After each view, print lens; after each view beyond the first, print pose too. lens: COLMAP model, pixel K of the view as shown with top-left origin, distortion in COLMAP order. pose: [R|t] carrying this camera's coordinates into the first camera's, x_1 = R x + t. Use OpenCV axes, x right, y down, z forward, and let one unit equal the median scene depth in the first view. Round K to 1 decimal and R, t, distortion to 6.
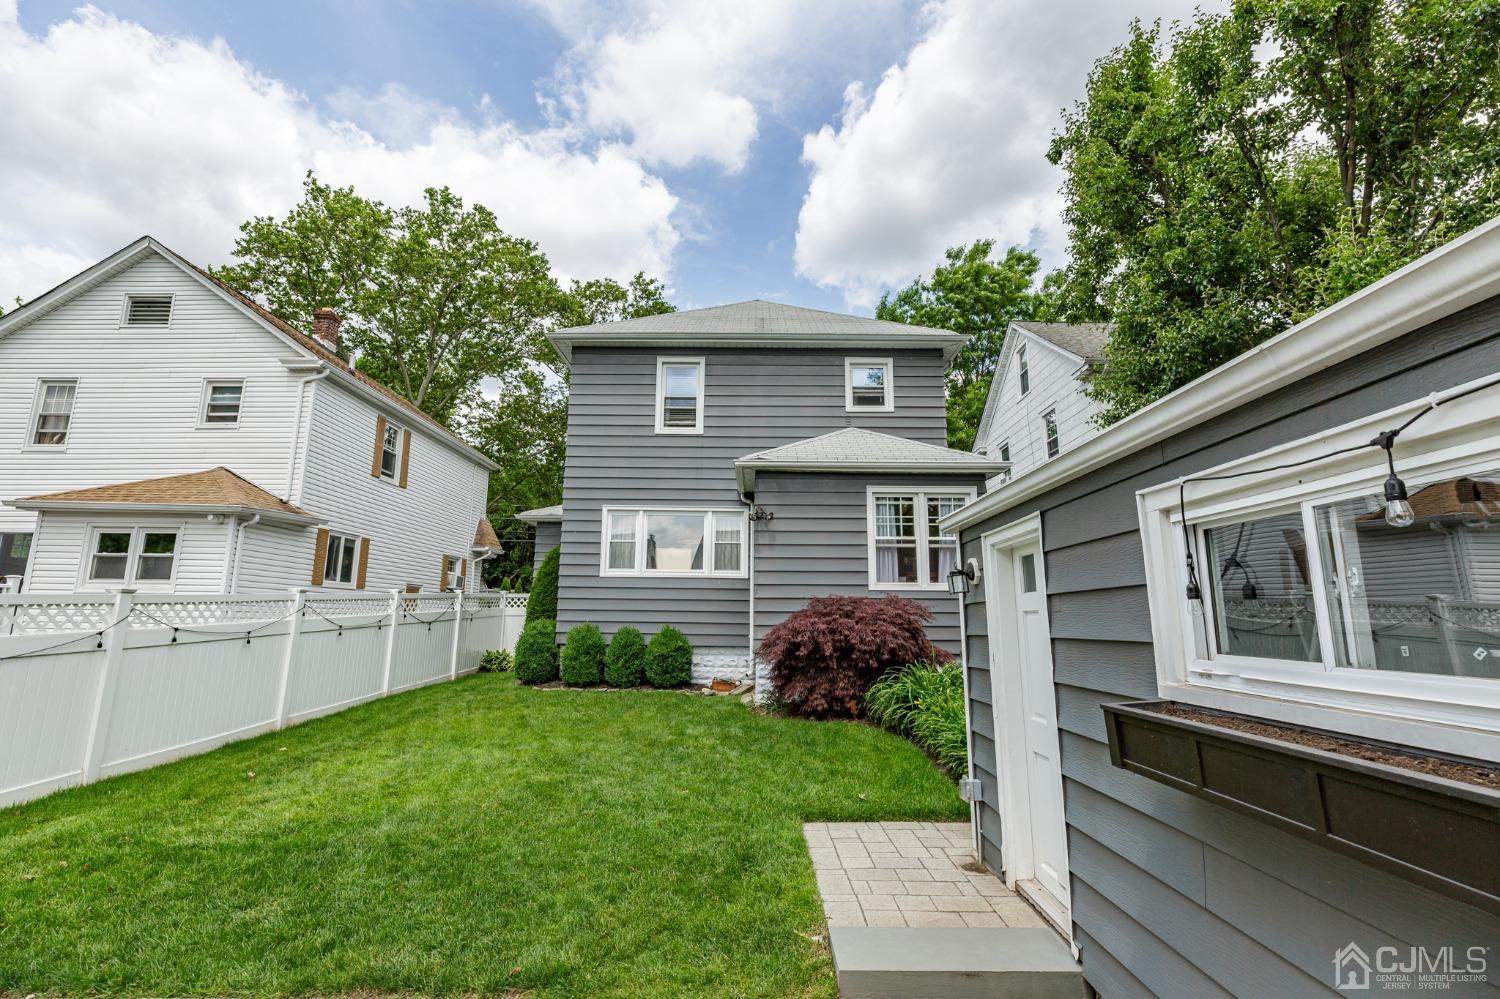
lens RADIAL K [[686.8, 0, 753.8], [0, 686.8, 493.1], [0, 0, 1]] dist [-0.010793, 0.000703]
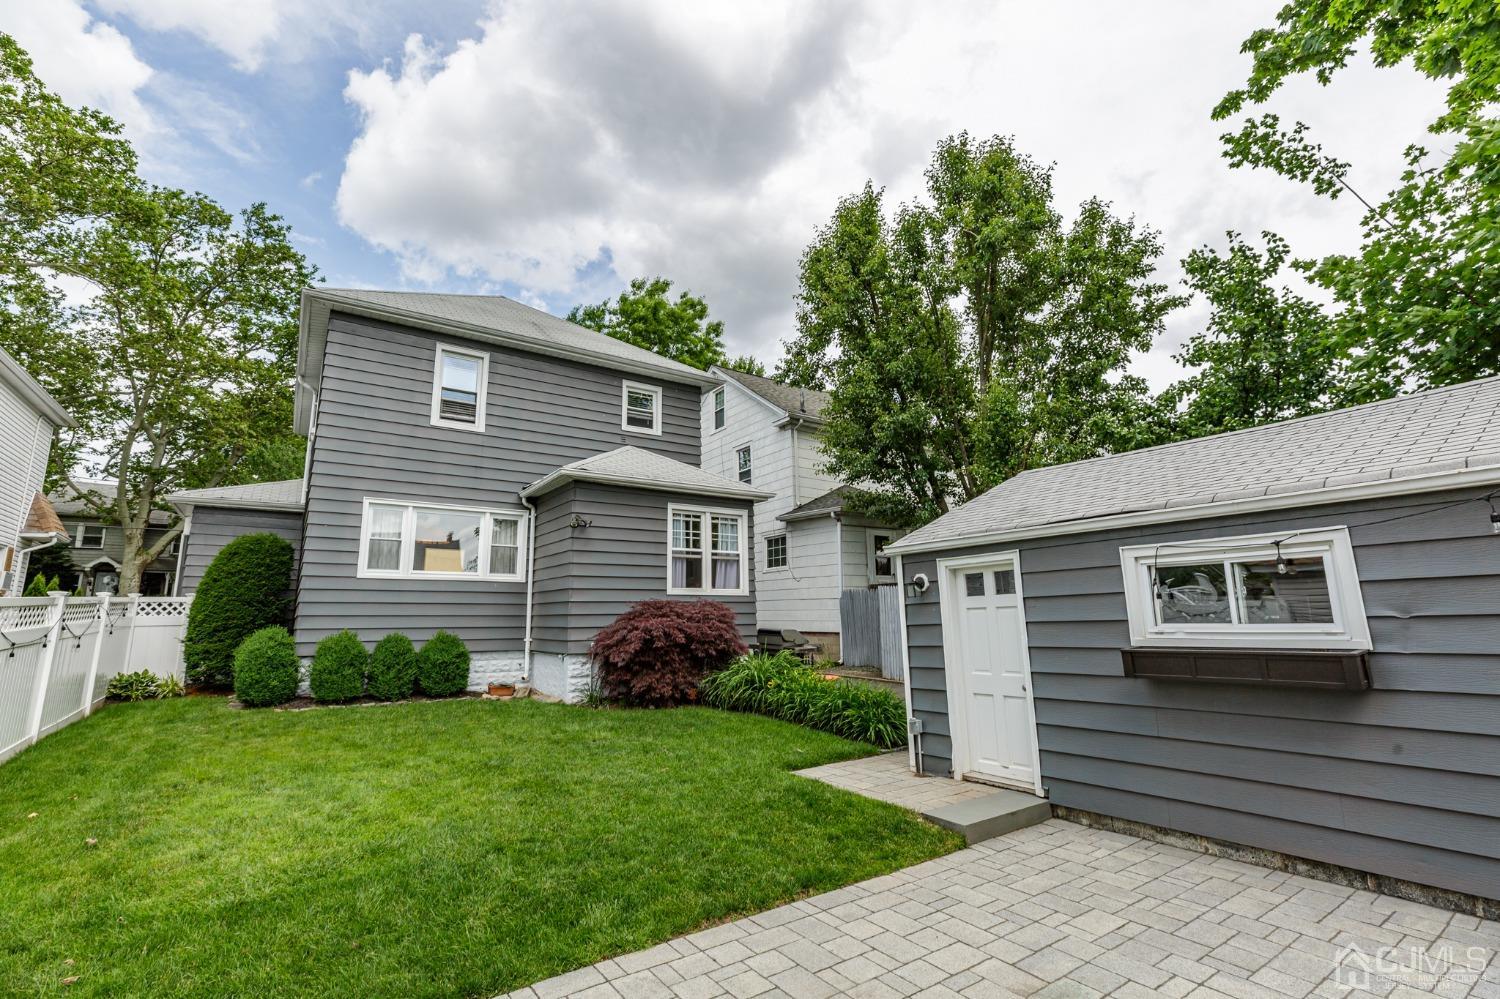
lens RADIAL K [[686.8, 0, 753.8], [0, 686.8, 493.1], [0, 0, 1]] dist [-0.010793, 0.000703]
pose [[0.817926, 0.087084, 0.568695, -0.324990], [-0.083377, 0.995985, -0.032597, -0.001019], [-0.569250, -0.020754, 0.821903, -0.013609]]
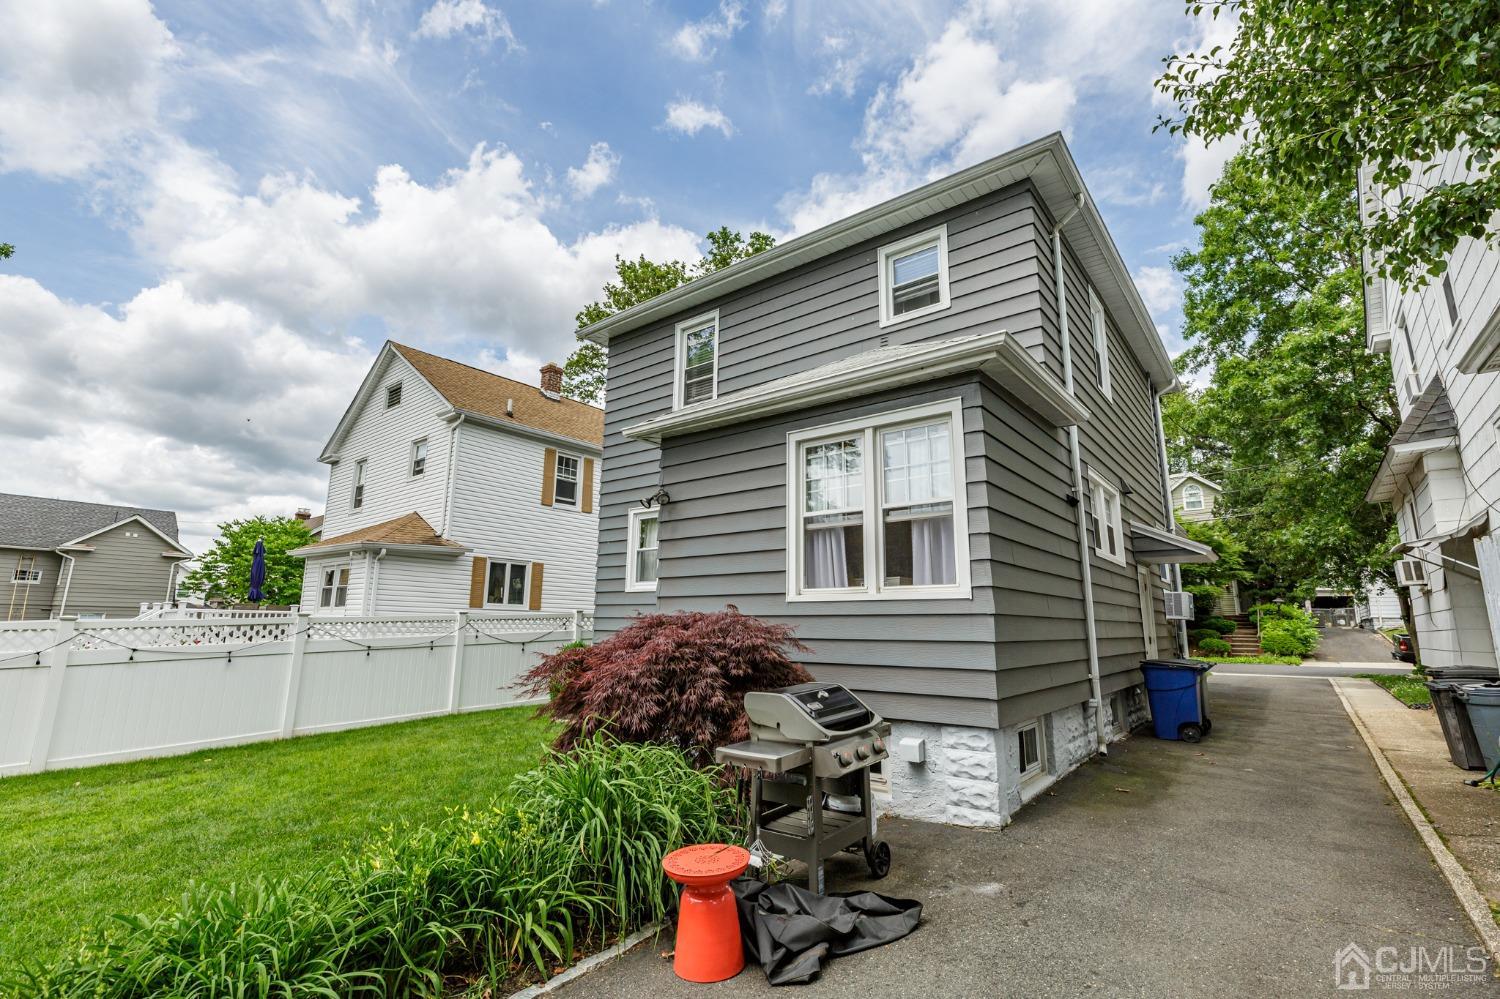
lens RADIAL K [[686.8, 0, 753.8], [0, 686.8, 493.1], [0, 0, 1]] dist [-0.010793, 0.000703]
pose [[0.778484, -0.120067, -0.616074, 0.455398], [0.107994, 0.992518, -0.056968, 0.066521], [0.618304, -0.022184, 0.785626, 0.437302]]
